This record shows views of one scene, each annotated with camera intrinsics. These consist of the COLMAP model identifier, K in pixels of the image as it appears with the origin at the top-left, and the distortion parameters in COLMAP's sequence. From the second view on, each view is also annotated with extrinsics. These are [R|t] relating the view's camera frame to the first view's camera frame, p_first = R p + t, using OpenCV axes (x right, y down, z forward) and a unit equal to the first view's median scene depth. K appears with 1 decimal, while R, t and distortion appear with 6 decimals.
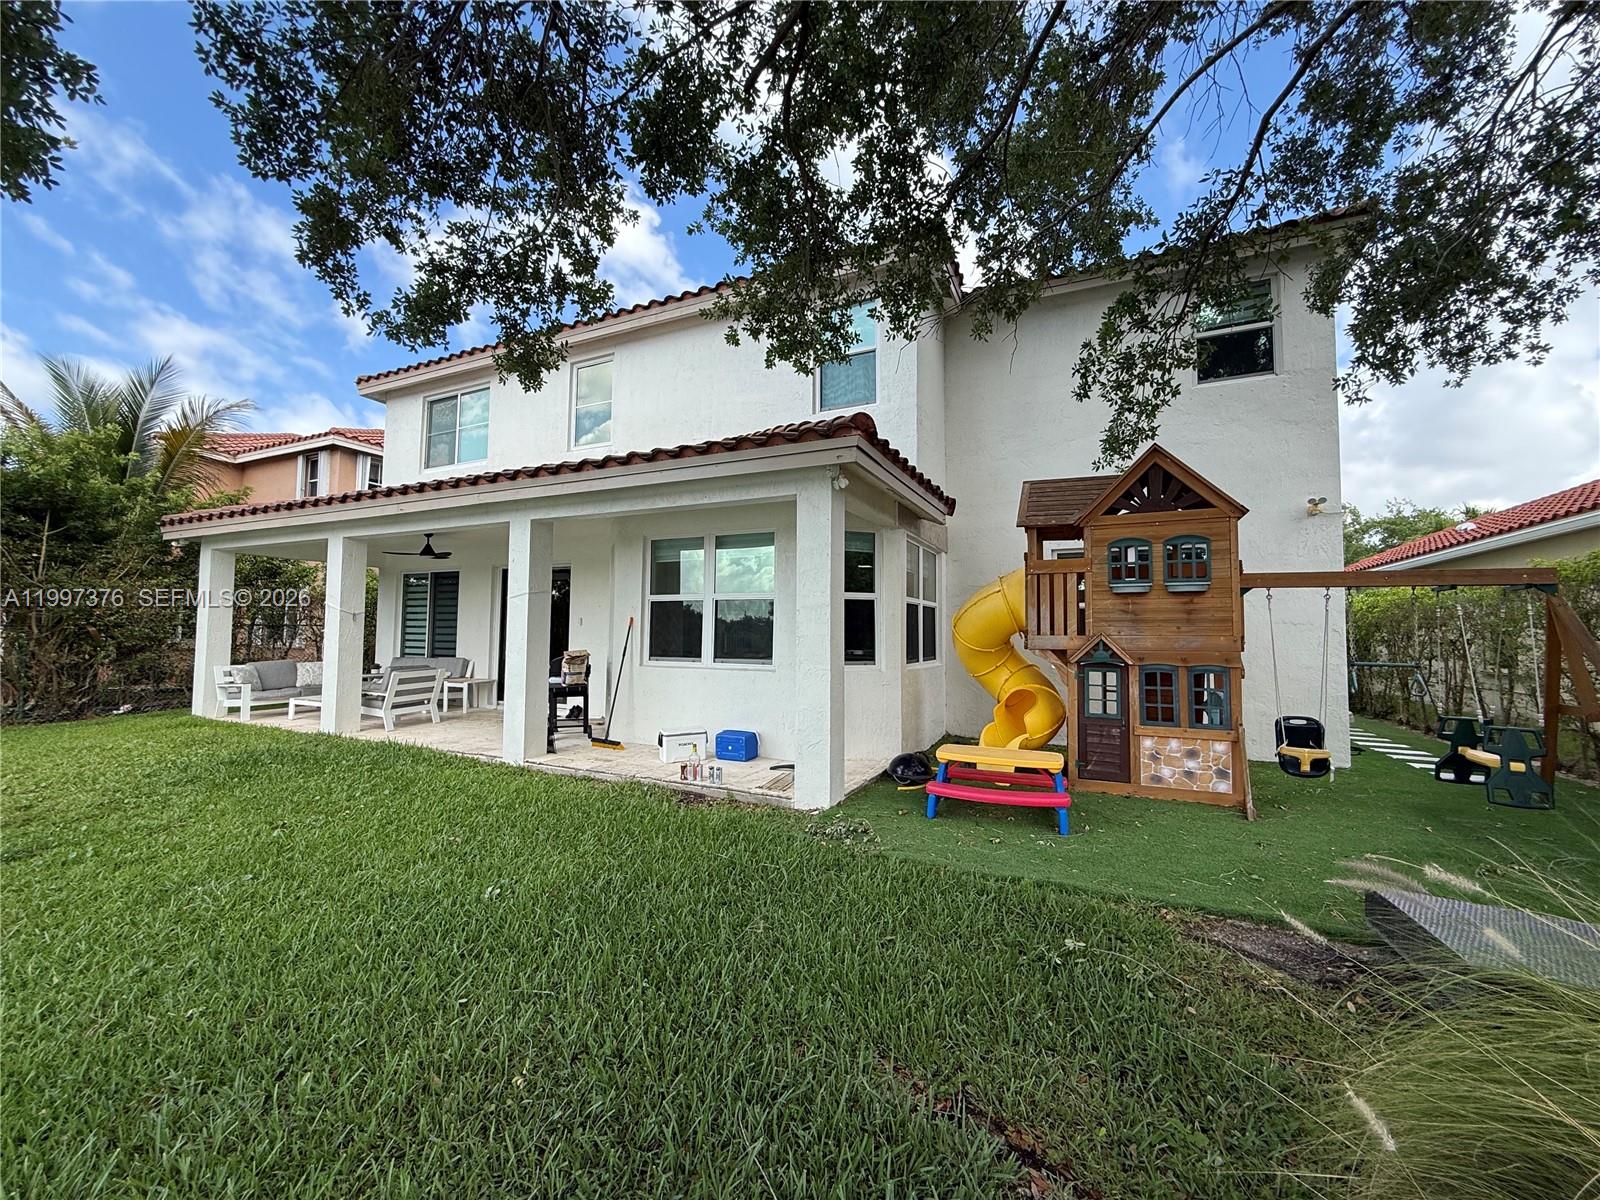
lens RADIAL K [[653.1, 0, 793.1], [0, 653.1, 611.3], [0, 0, 1]] dist [0.002129, -0.000011]
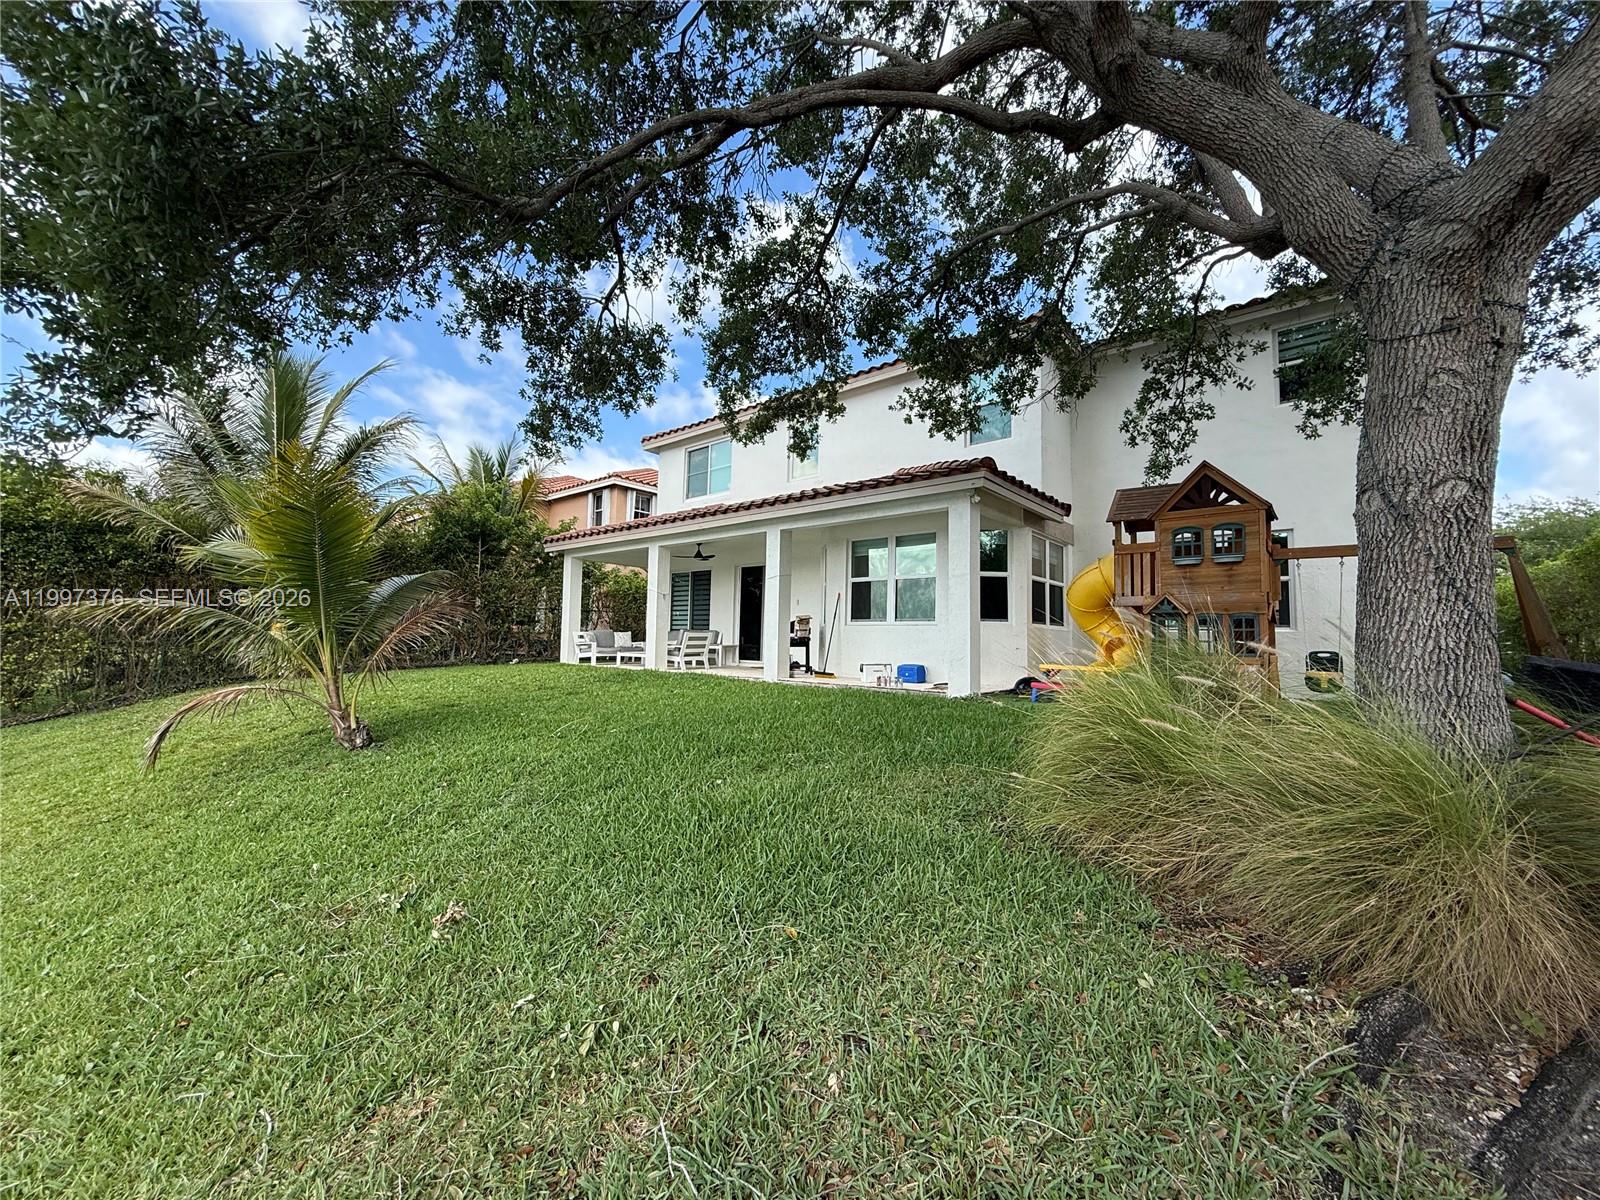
lens RADIAL K [[653.1, 0, 793.1], [0, 653.1, 611.3], [0, 0, 1]] dist [0.002129, -0.000011]
pose [[0.967580, -0.006426, -0.252481, 0.030462], [0.003002, 0.999898, -0.013941, 0.075559], [0.252545, 0.012731, 0.967501, -0.503777]]
